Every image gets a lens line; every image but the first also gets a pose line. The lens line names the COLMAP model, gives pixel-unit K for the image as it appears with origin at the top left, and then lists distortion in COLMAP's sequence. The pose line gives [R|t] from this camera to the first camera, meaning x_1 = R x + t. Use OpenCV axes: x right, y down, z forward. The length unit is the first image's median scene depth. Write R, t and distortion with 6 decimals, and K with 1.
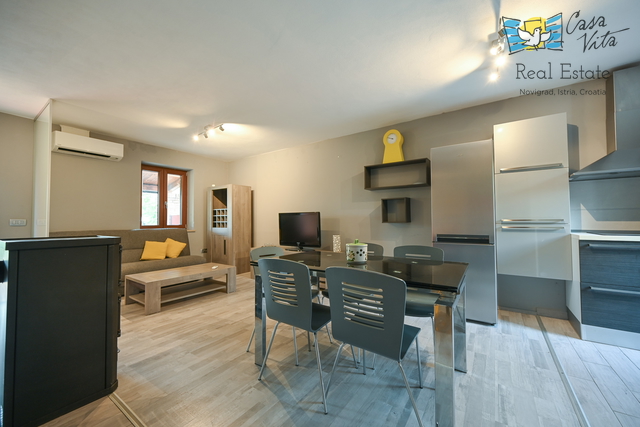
lens RADIAL K [[250.9, 0, 325.9], [0, 250.9, 214.9], [0, 0, 1]] dist [-0.001998, 0.000266]
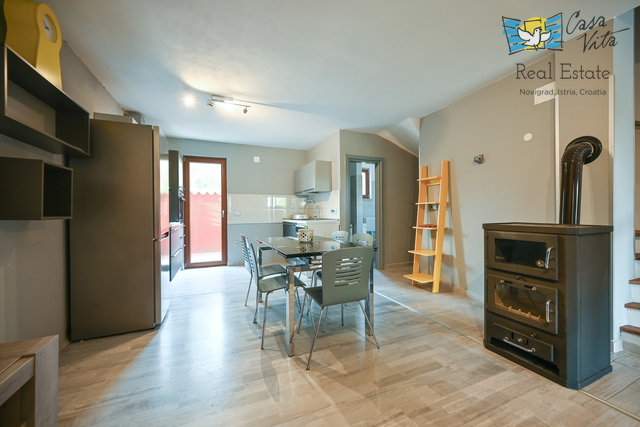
lens RADIAL K [[250.9, 0, 324.8], [0, 250.9, 214.2], [0, 0, 1]] dist [-0.001998, 0.000266]
pose [[-0.843721, 0.011796, 0.536653, -0.609732], [-0.000059, 0.999756, -0.022068, 0.051926], [-0.536782, -0.018651, -0.843515, 1.785144]]
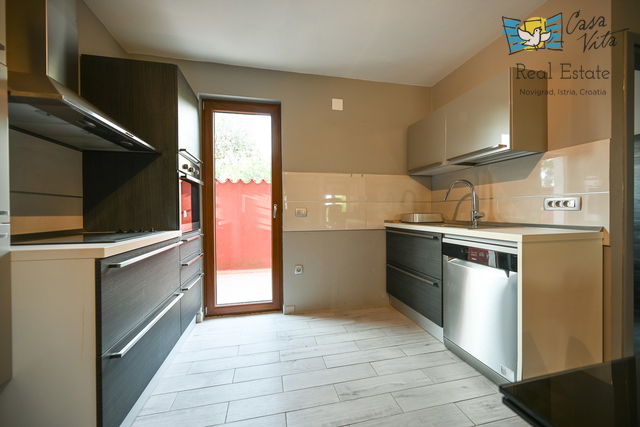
lens RADIAL K [[250.9, 0, 323.9], [0, 250.9, 214.5], [0, 0, 1]] dist [-0.001998, 0.000266]
pose [[-0.728135, 0.004671, 0.685418, 0.432669], [-0.004978, 0.999914, -0.012103, 0.024515], [-0.685416, -0.012224, -0.728049, 1.049002]]
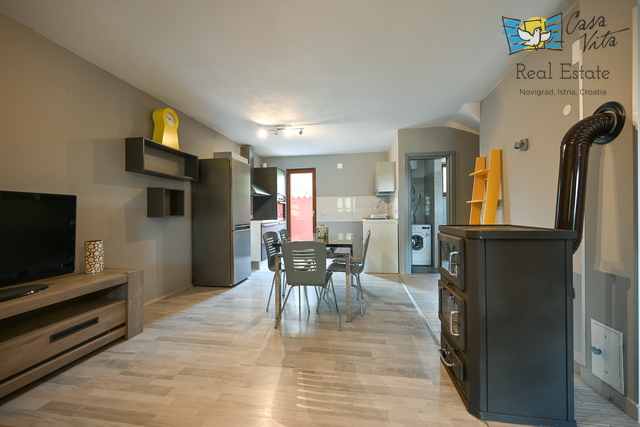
lens RADIAL K [[250.9, 0, 325.3], [0, 250.9, 214.6], [0, 0, 1]] dist [-0.001998, 0.000266]
pose [[-0.424771, 0.008162, 0.905264, -1.191189], [-0.010852, 0.999842, -0.014107, 0.047459], [-0.905236, -0.015816, -0.424615, 1.422254]]
